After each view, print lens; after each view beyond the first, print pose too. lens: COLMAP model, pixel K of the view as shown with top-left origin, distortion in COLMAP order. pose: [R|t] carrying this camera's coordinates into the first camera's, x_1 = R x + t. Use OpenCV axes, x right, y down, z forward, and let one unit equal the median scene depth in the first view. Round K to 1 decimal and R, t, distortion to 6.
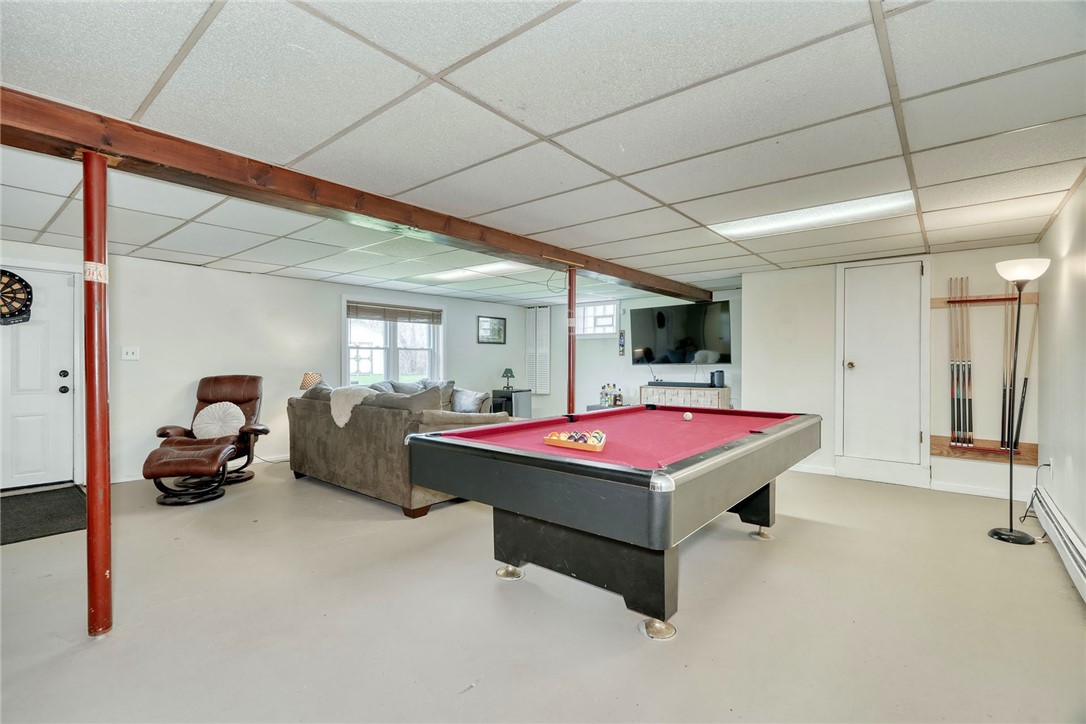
lens RADIAL K [[497.6, 0, 542.3], [0, 497.6, 362.1], [0, 0, 1]] dist [0.002726, 0.000057]
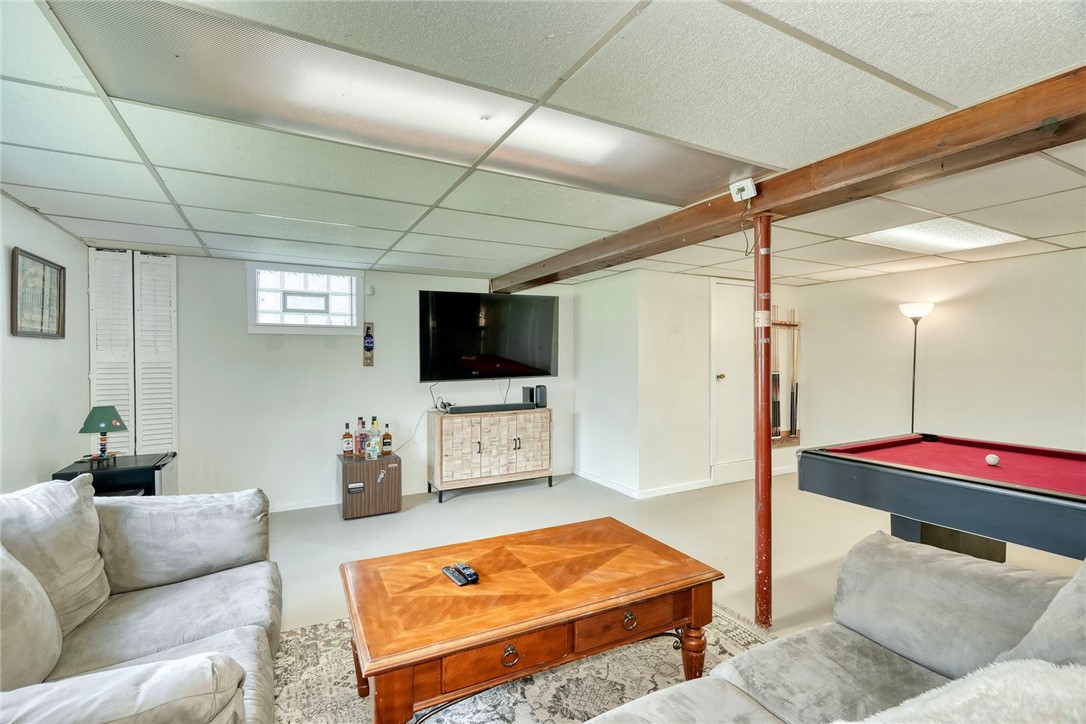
lens RADIAL K [[497.6, 0, 544.0], [0, 497.6, 358.1], [0, 0, 1]] dist [0.002726, 0.000057]
pose [[0.374807, -0.004856, 0.927090, -0.287333], [0.004260, 0.999985, 0.003516, -0.022566], [-0.927093, 0.002632, 0.374822, 0.561868]]
